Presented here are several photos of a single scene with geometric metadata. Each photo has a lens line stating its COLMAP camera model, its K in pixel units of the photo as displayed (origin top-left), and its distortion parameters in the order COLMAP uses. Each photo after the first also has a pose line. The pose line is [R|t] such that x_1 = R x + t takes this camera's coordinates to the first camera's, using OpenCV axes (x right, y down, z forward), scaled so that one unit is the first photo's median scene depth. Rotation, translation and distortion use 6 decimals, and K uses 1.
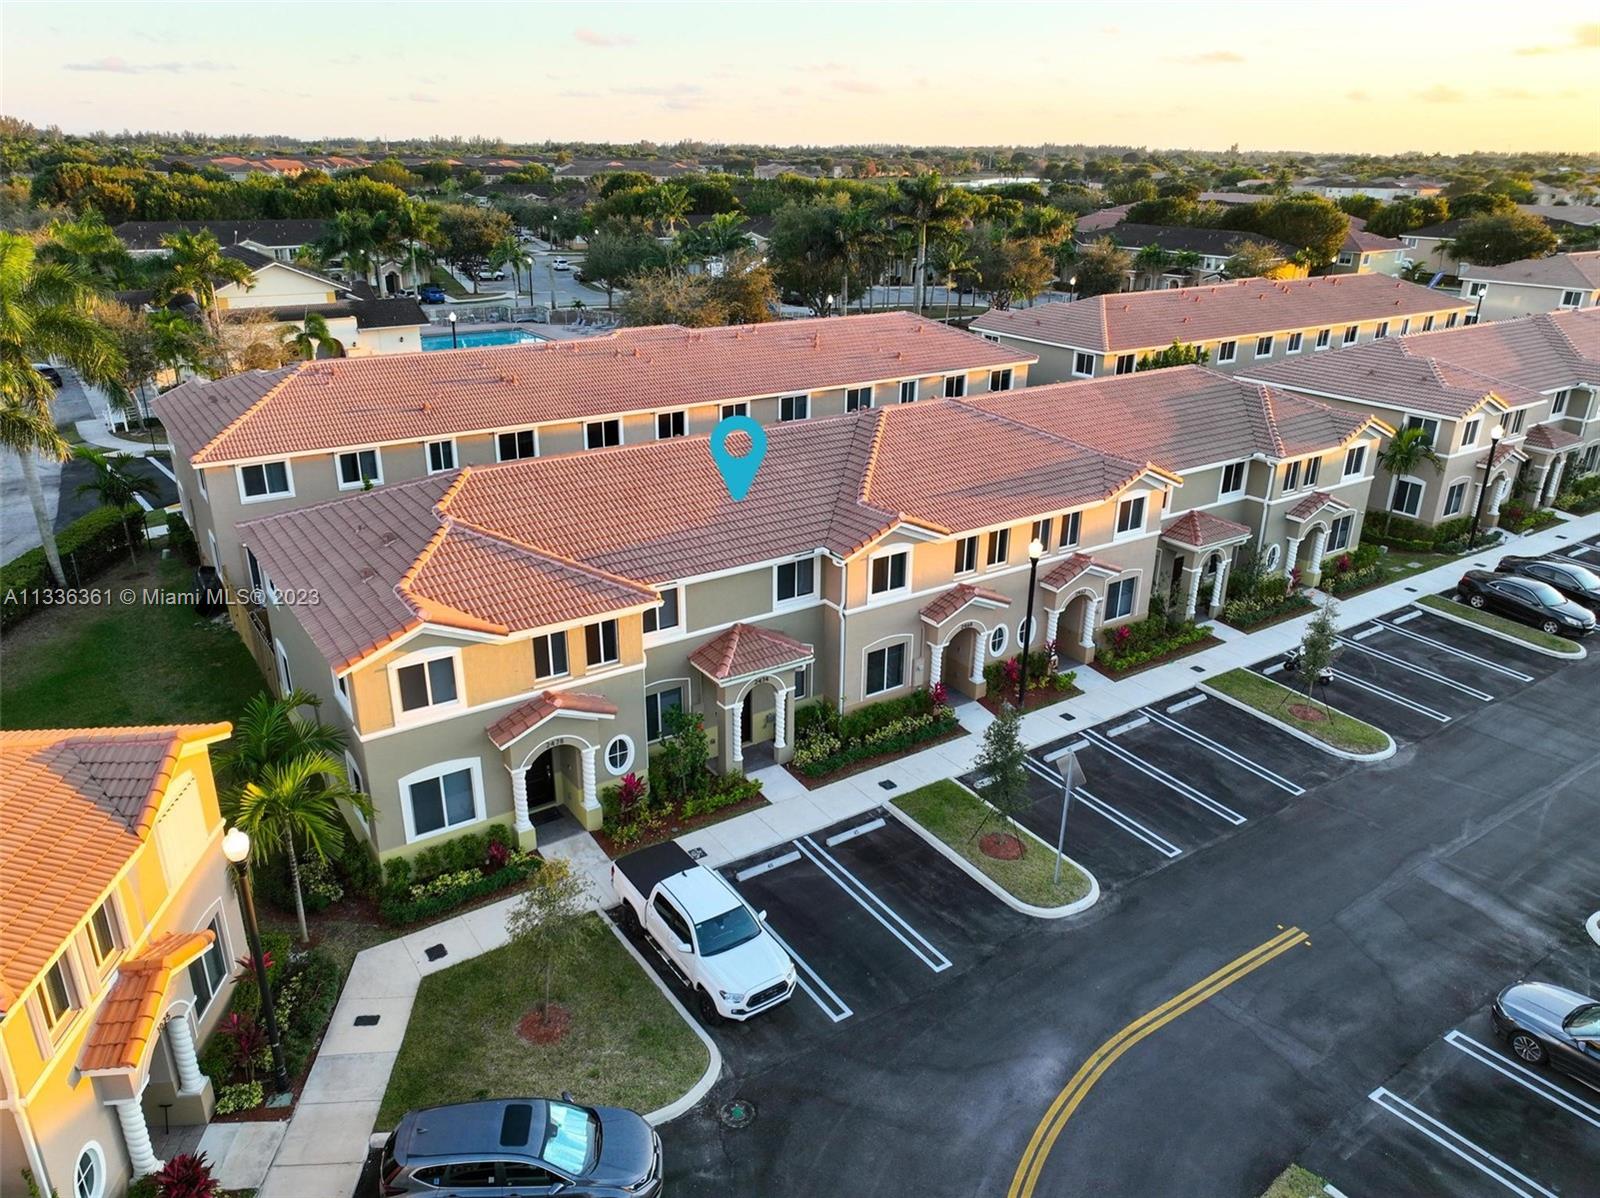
lens RADIAL K [[1118.1, 0, 800.0], [0, 1118.1, 599.0], [0, 0, 1]] dist [-0.002716, 0.025748]
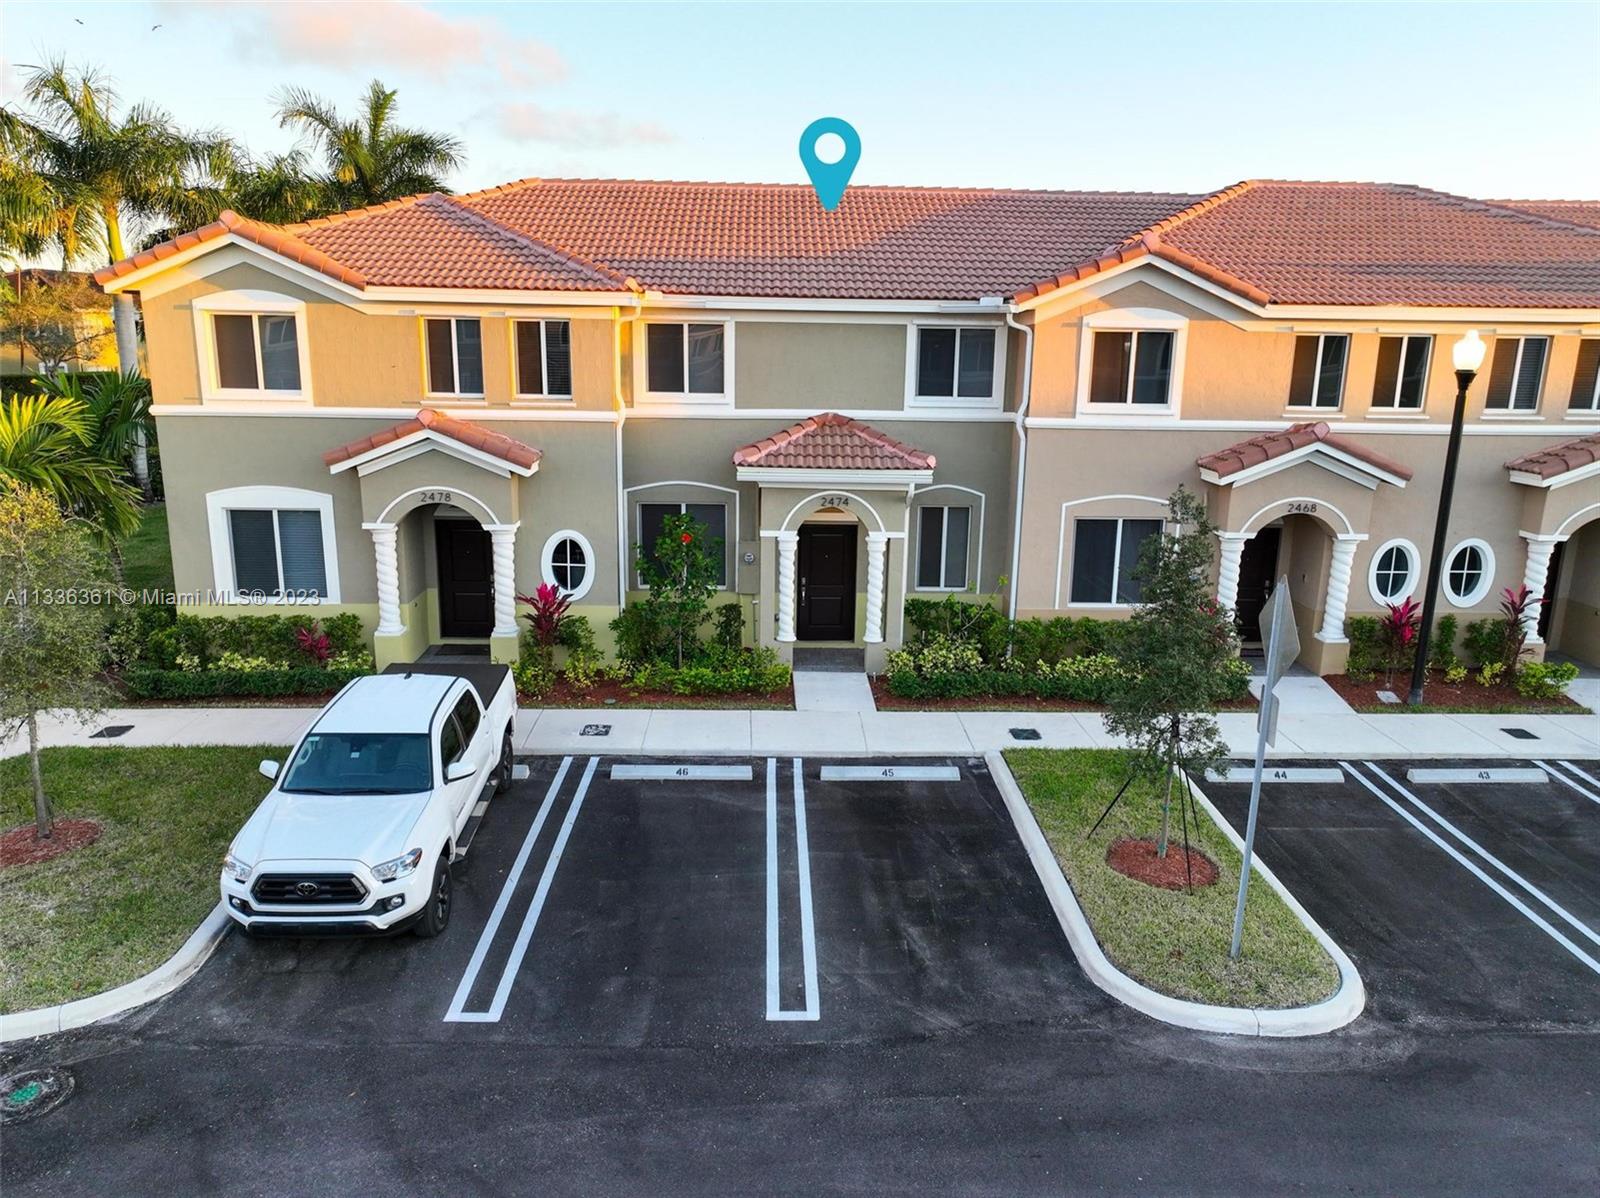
lens RADIAL K [[1118.1, 0, 800.0], [0, 1118.1, 599.0], [0, 0, 1]] dist [-0.002716, 0.025748]
pose [[0.845468, 0.128621, -0.518306, 0.277092], [-0.207152, 0.973556, -0.096315, 0.197334], [0.492212, 0.188799, 0.849754, 0.564611]]
